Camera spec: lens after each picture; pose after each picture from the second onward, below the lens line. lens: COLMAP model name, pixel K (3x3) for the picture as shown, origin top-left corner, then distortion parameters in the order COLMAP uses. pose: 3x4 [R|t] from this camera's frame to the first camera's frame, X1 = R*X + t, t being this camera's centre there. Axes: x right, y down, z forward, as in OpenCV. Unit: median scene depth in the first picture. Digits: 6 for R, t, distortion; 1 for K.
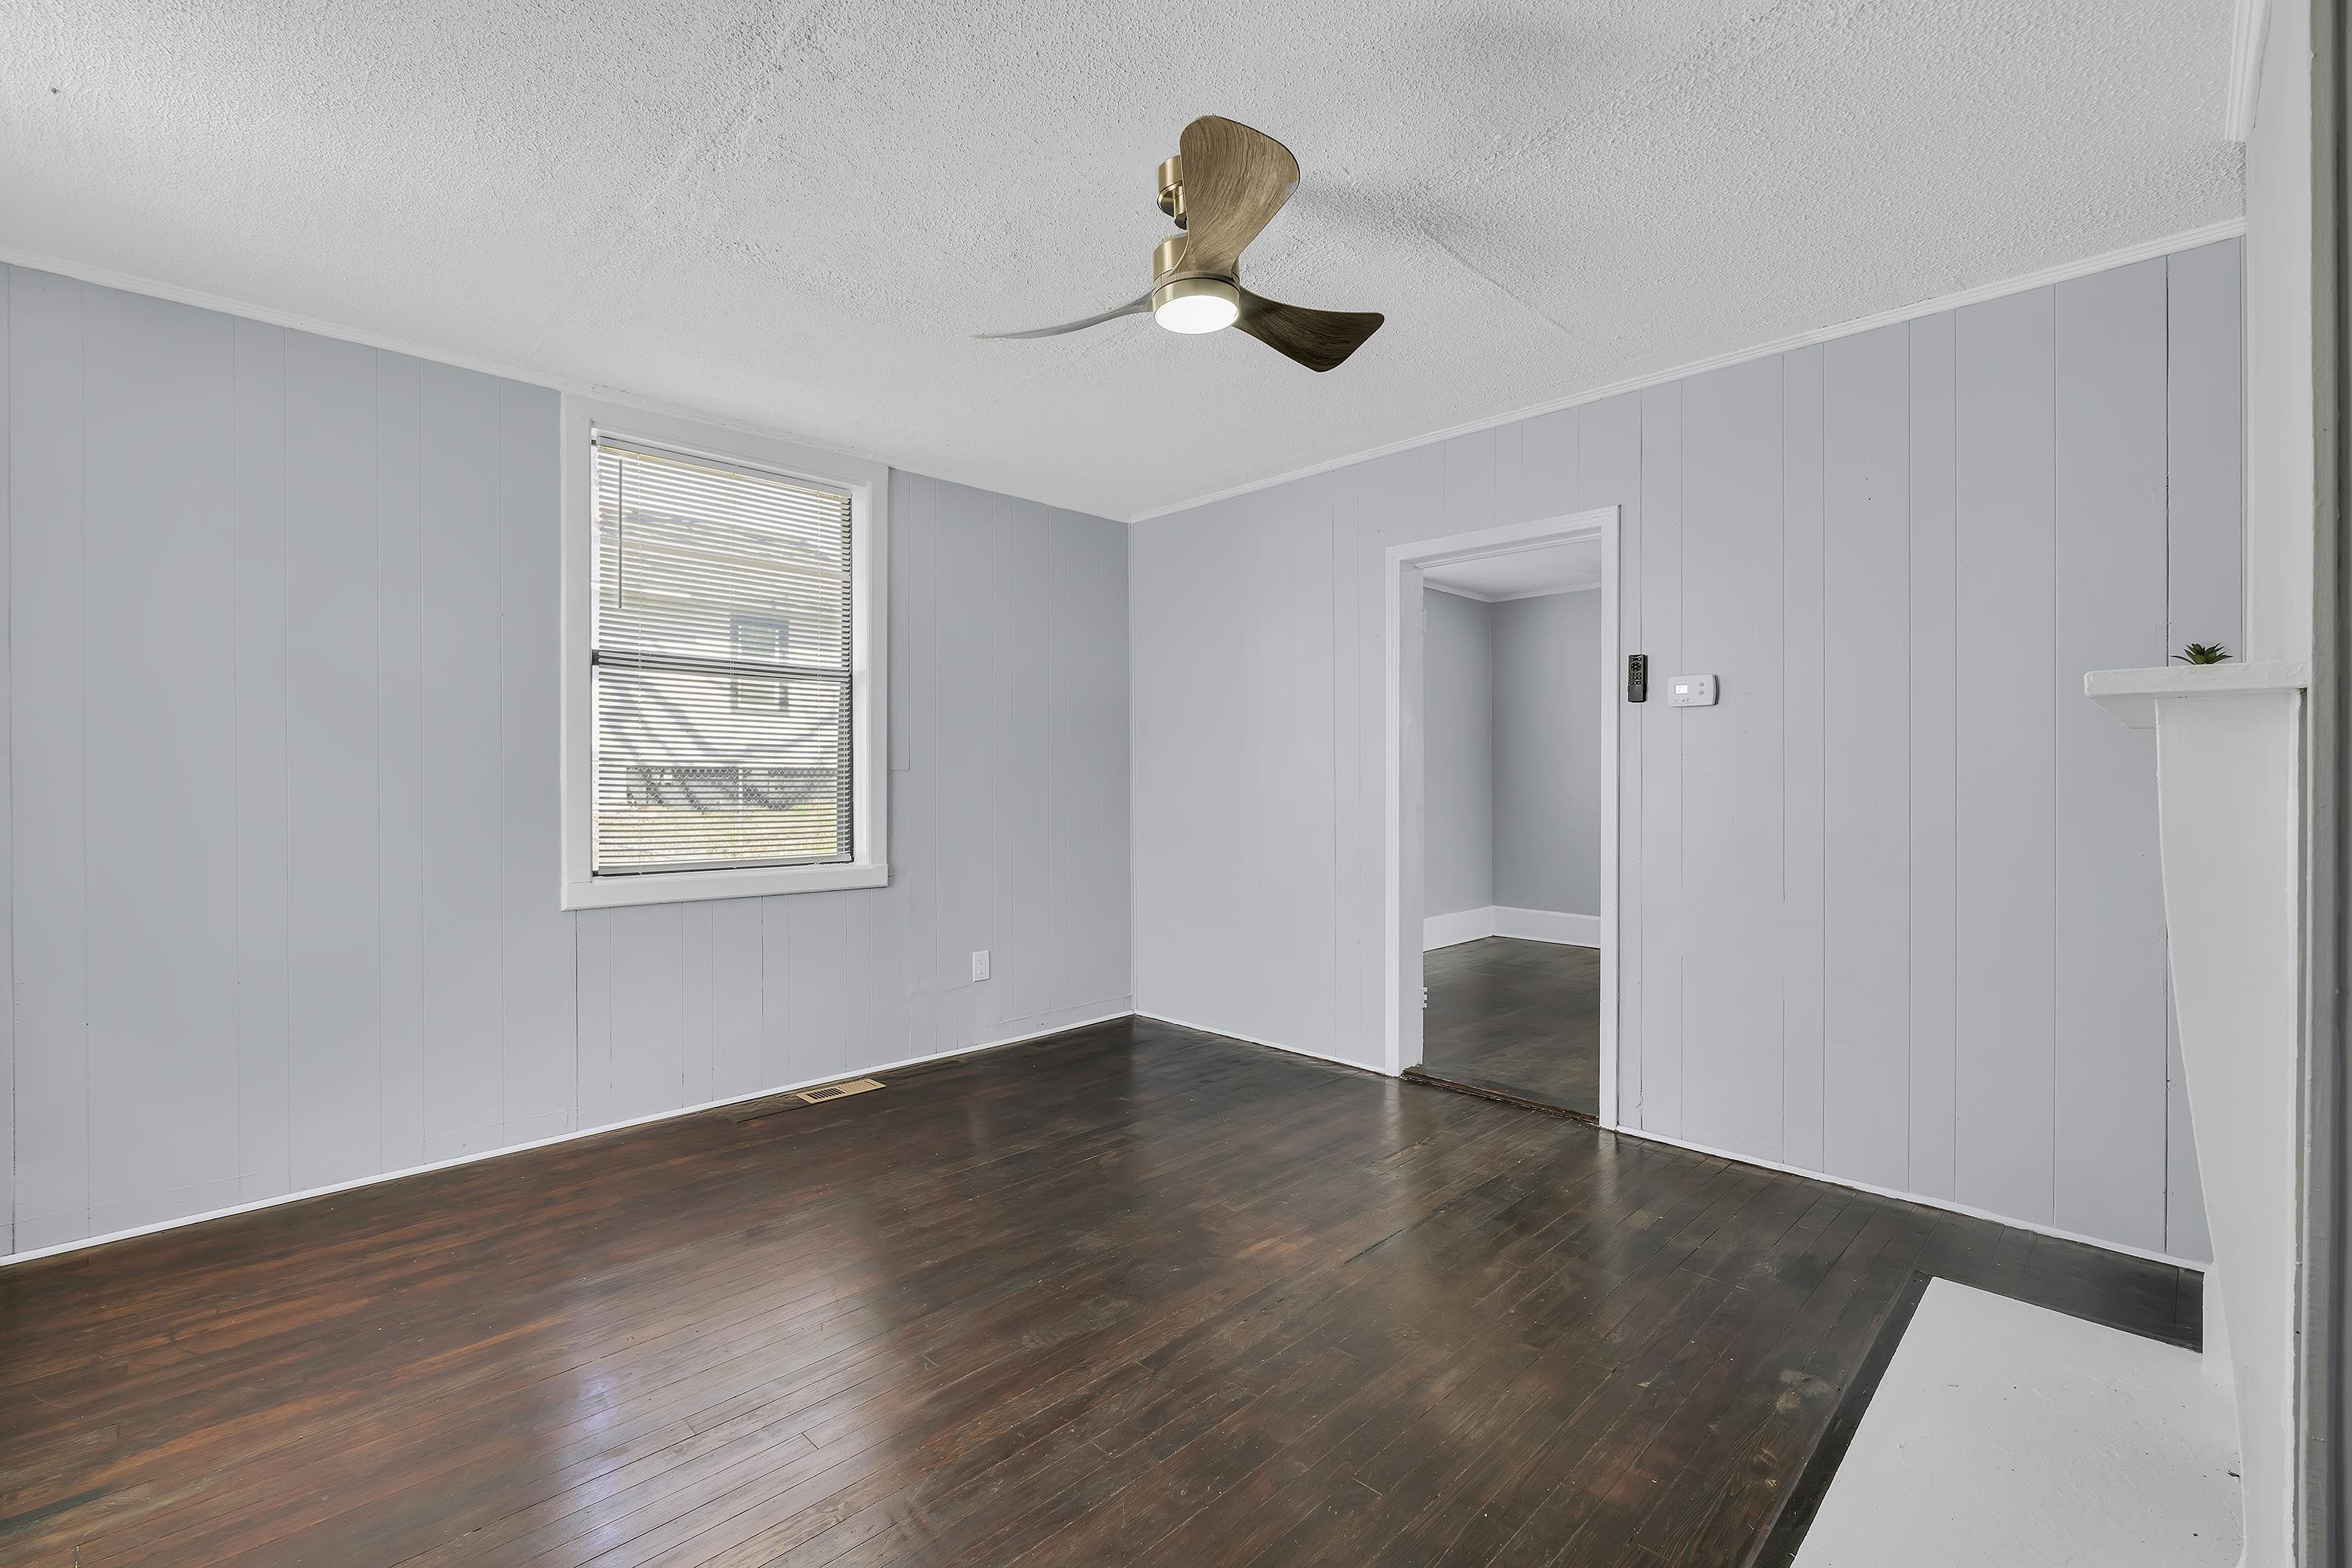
lens RADIAL K [[1023.3, 0, 1167.4], [0, 1023.3, 781.7], [0, 0, 1]] dist [-0.004491, -0.000862]
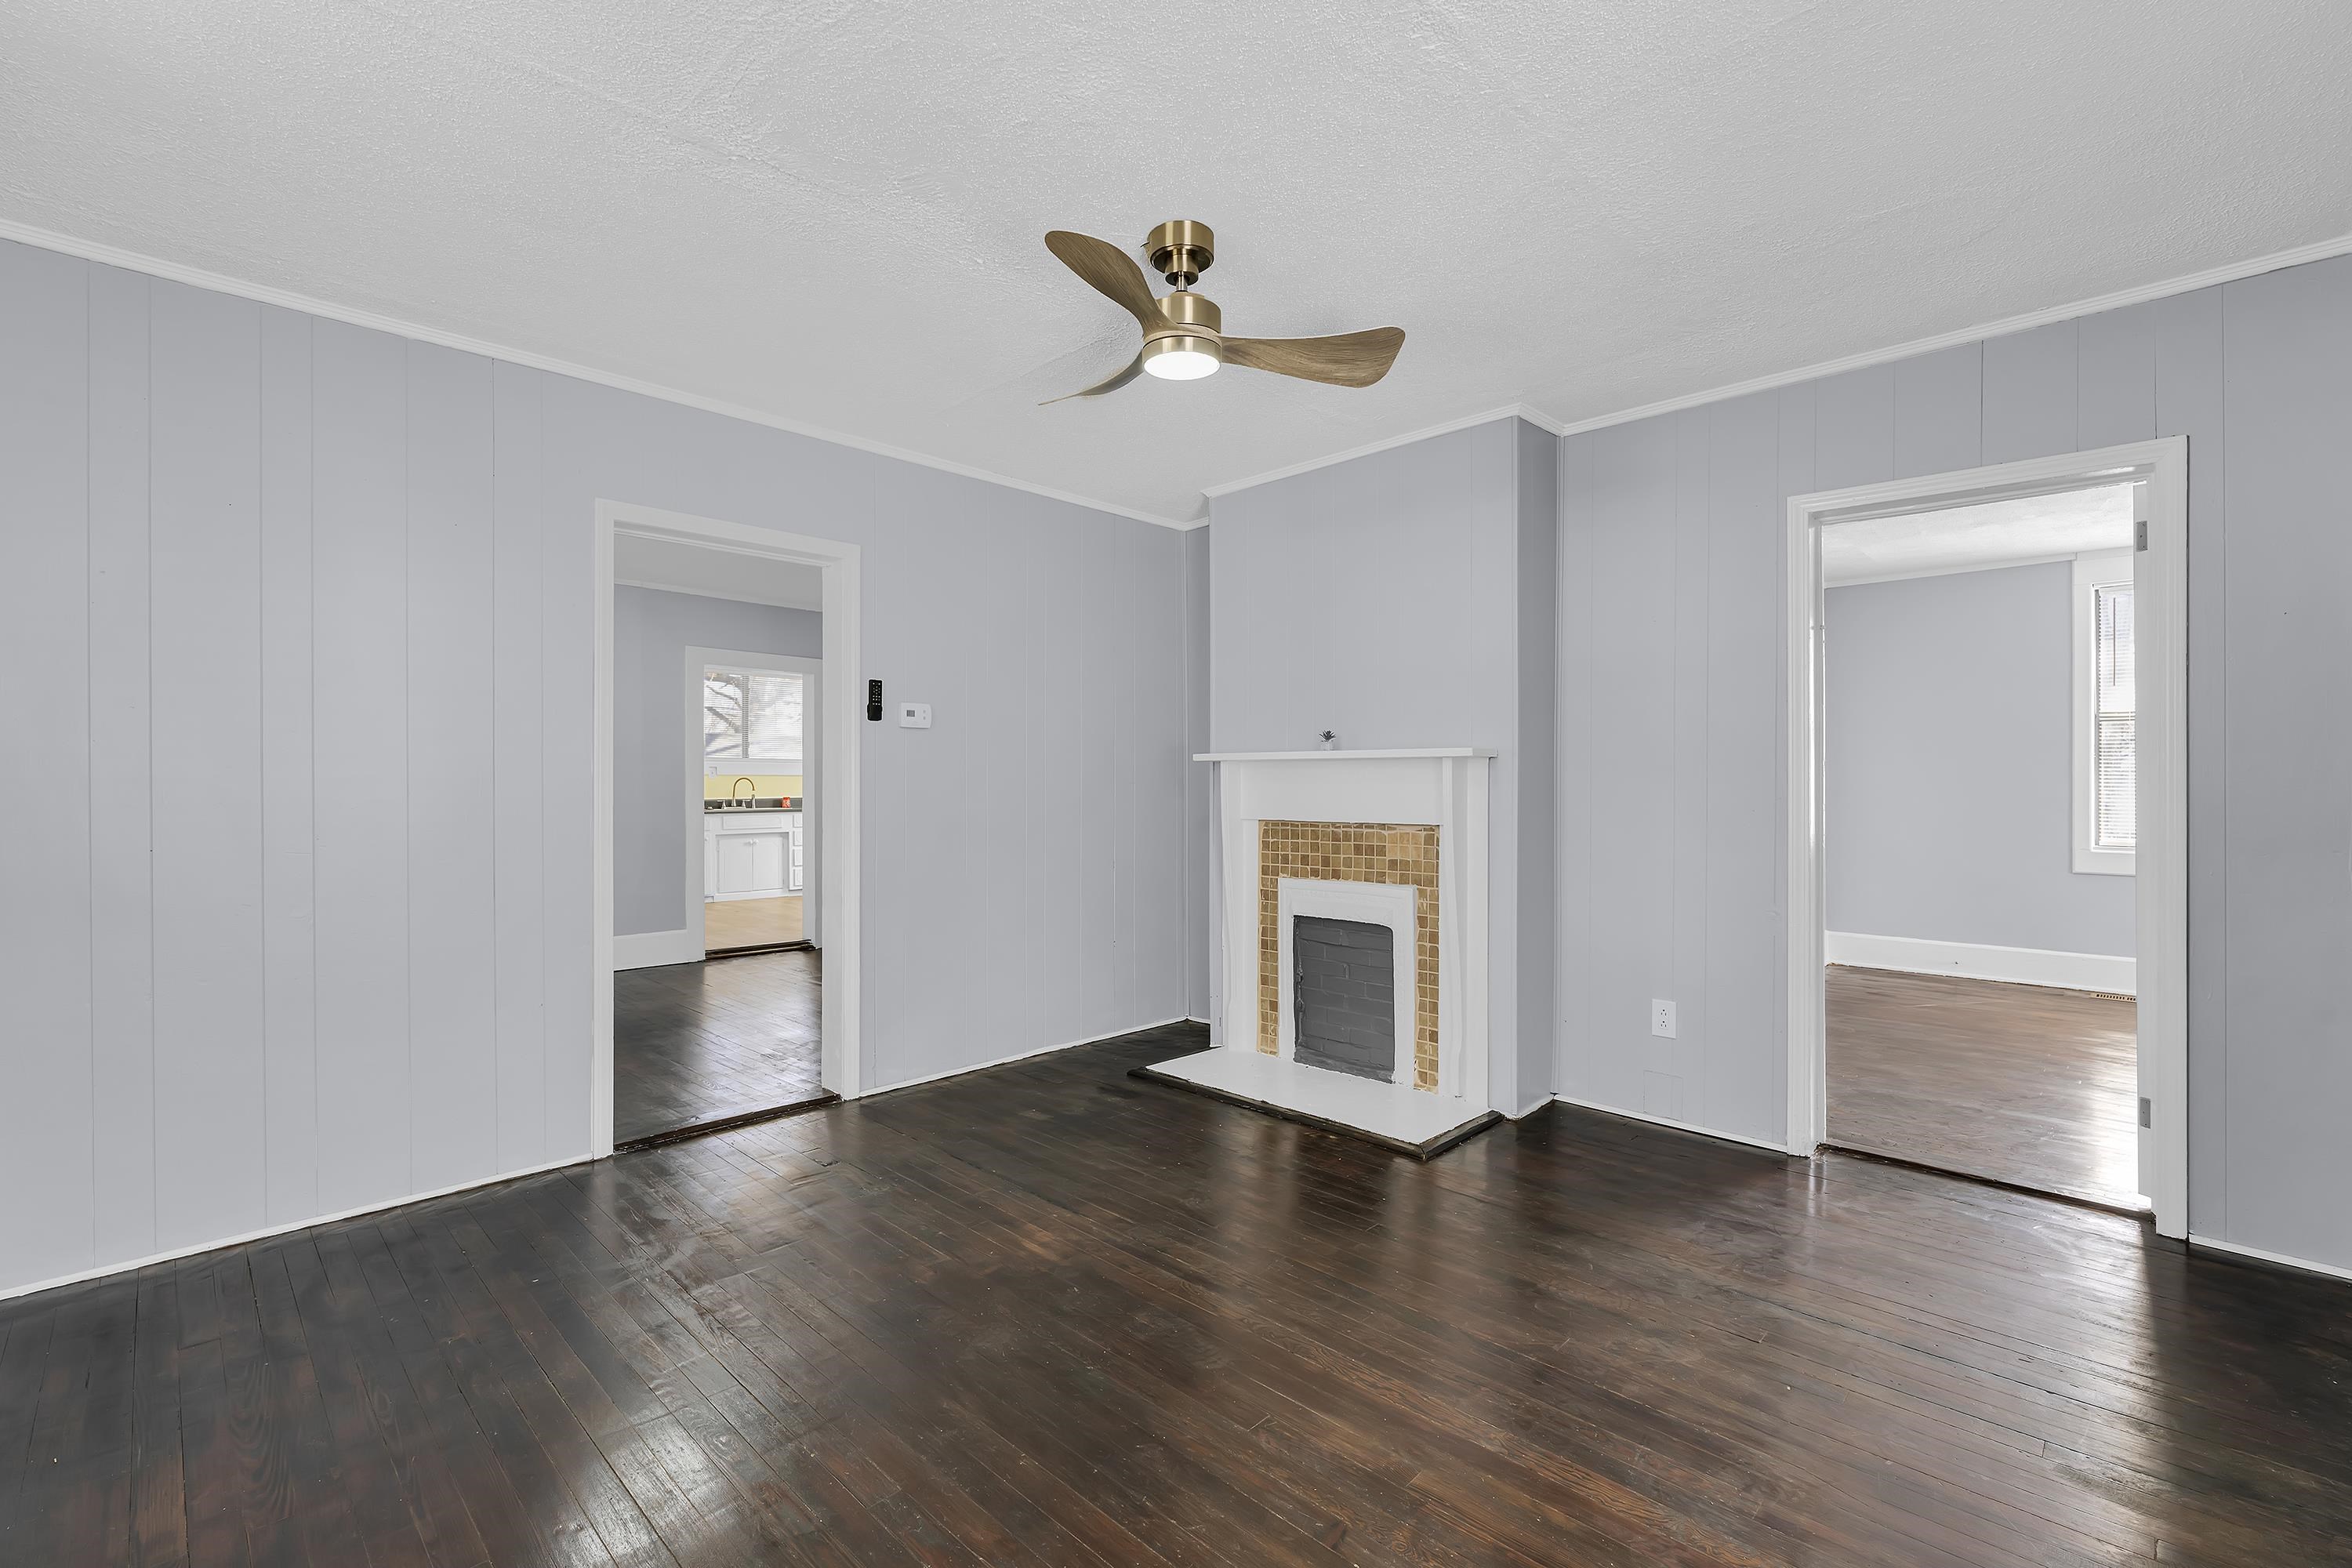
lens RADIAL K [[1023.3, 0, 1173.2], [0, 1023.3, 783.7], [0, 0, 1]] dist [-0.004491, -0.000862]
pose [[-0.017166, 0.003303, 0.999847, -0.953101], [0.007661, 0.999966, -0.003172, 0.000631], [-0.999823, 0.007605, -0.017191, 0.910782]]
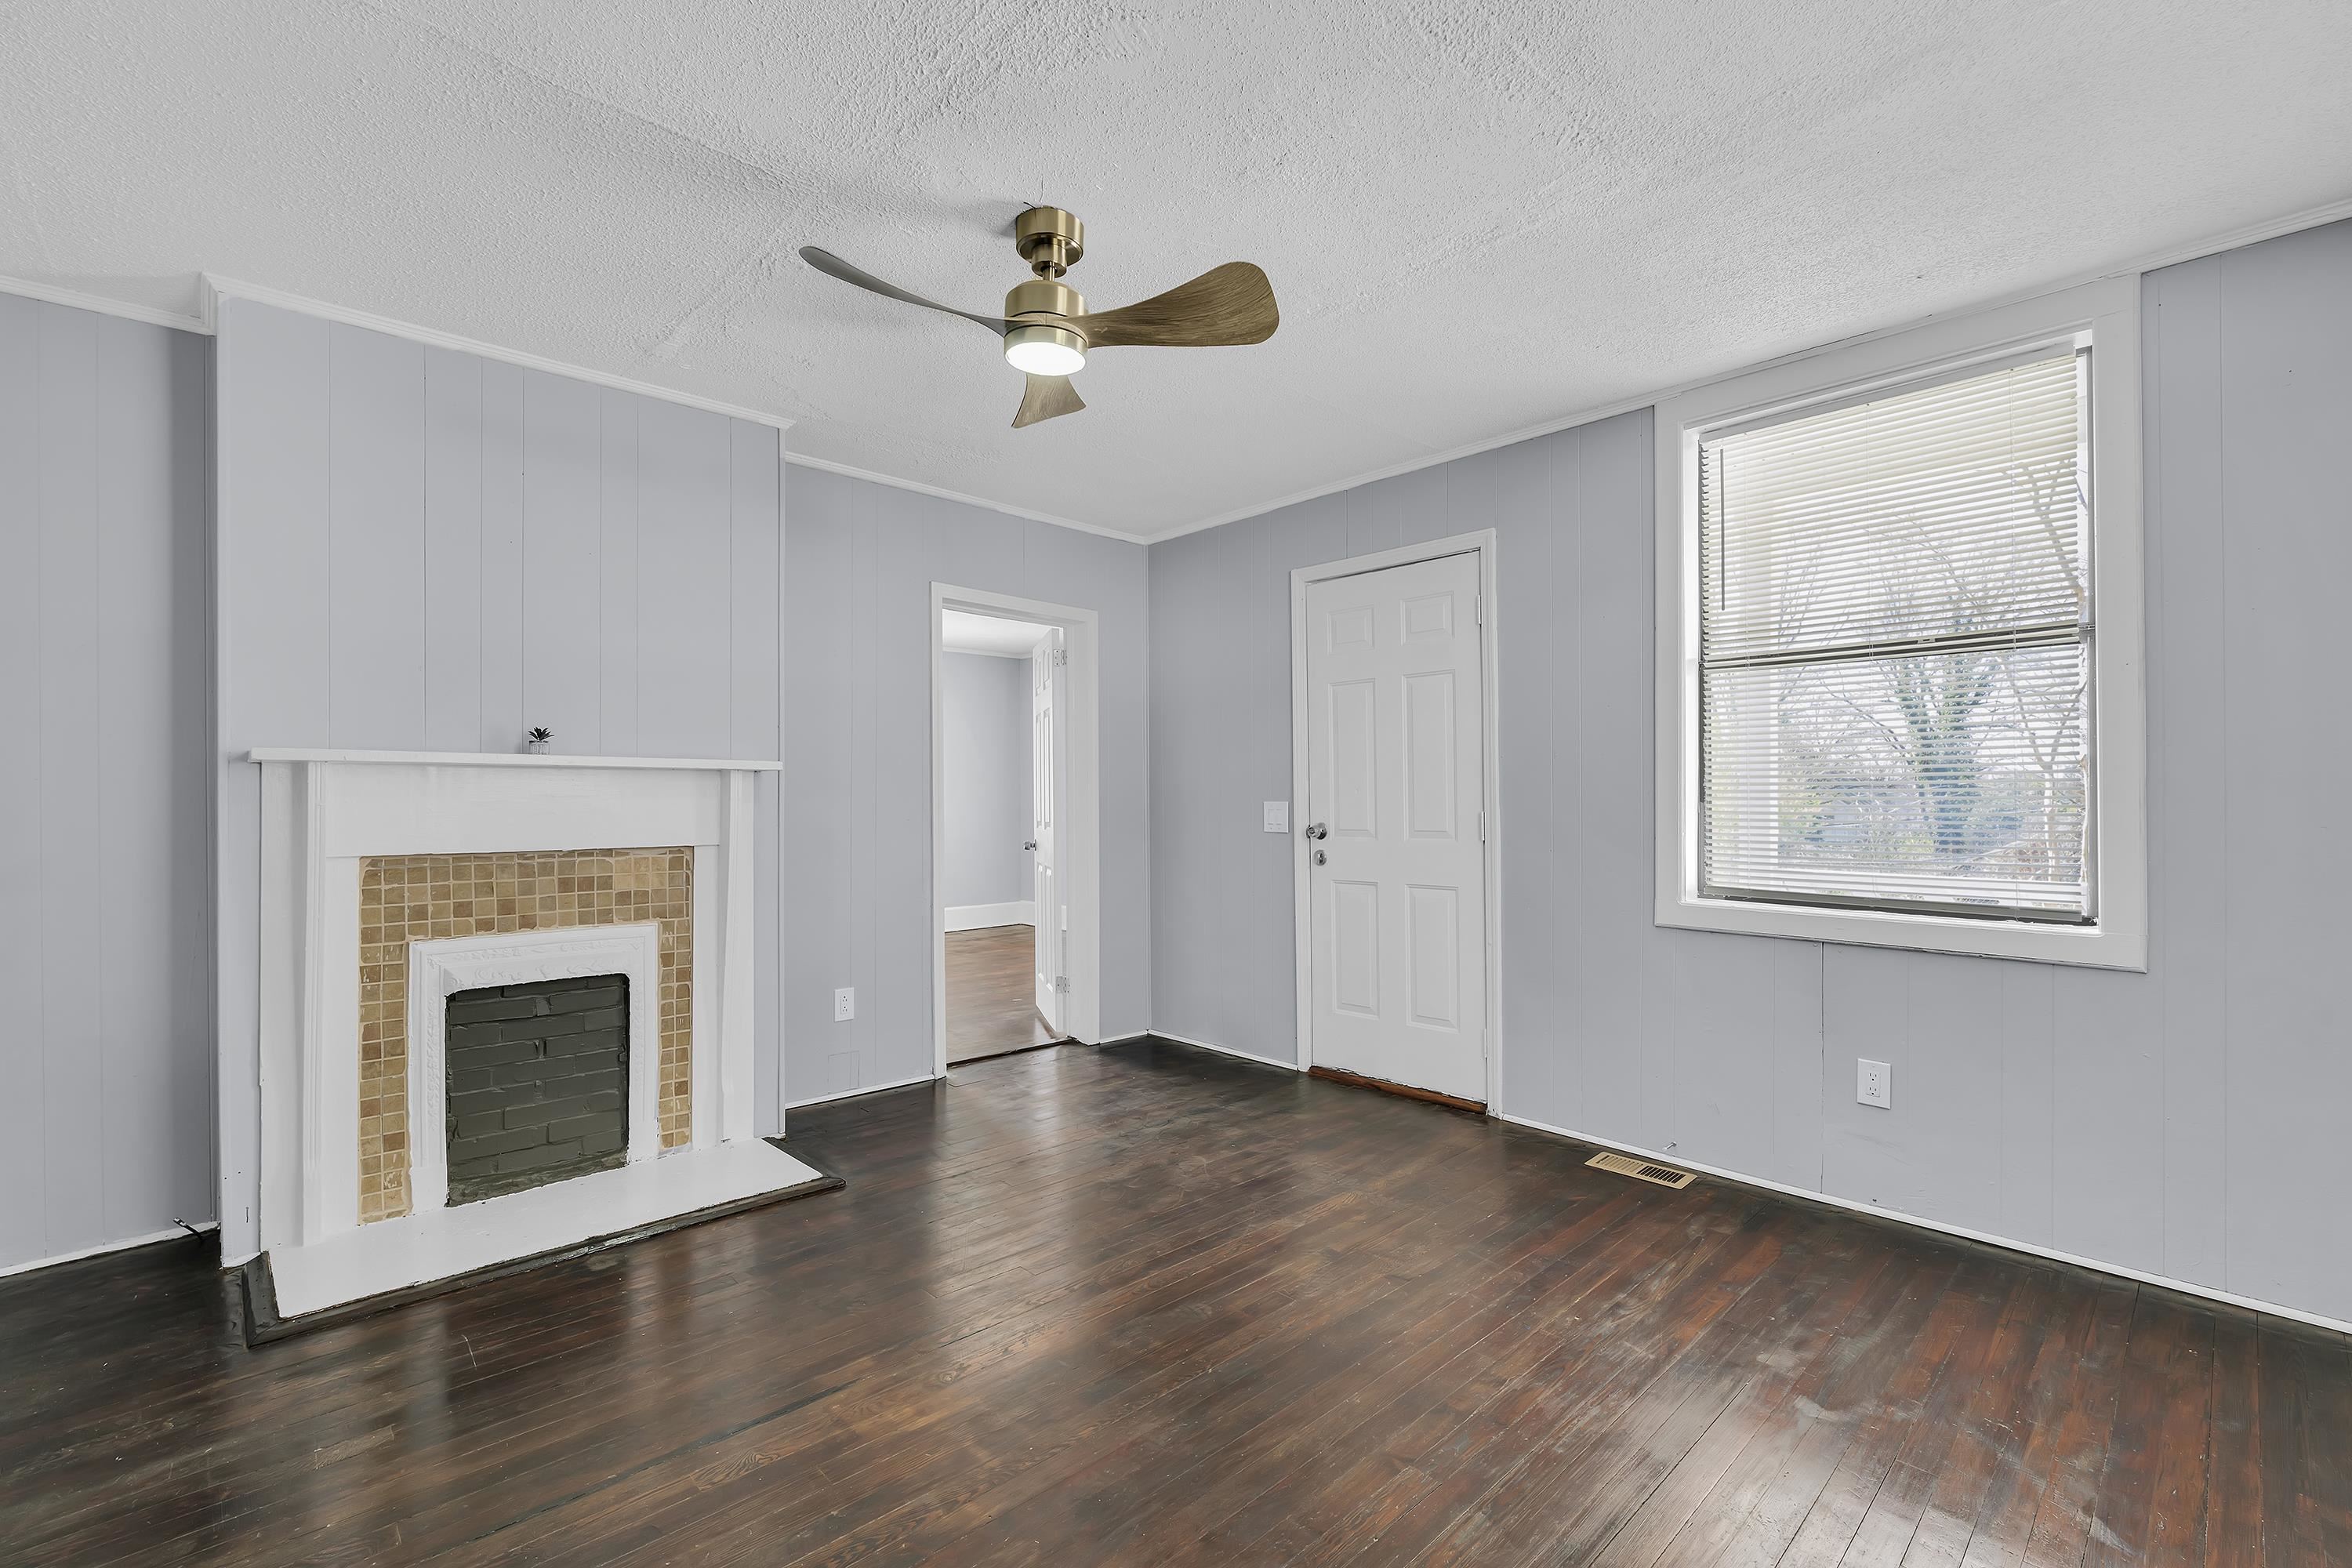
lens RADIAL K [[1023.3, 0, 1182.4], [0, 1023.3, 788.9], [0, 0, 1]] dist [-0.004491, -0.000862]
pose [[-0.999886, 0.002998, 0.014827, -0.111284], [0.002987, 0.999995, -0.000794, -0.011408], [-0.014829, -0.000750, -0.999890, 1.818097]]
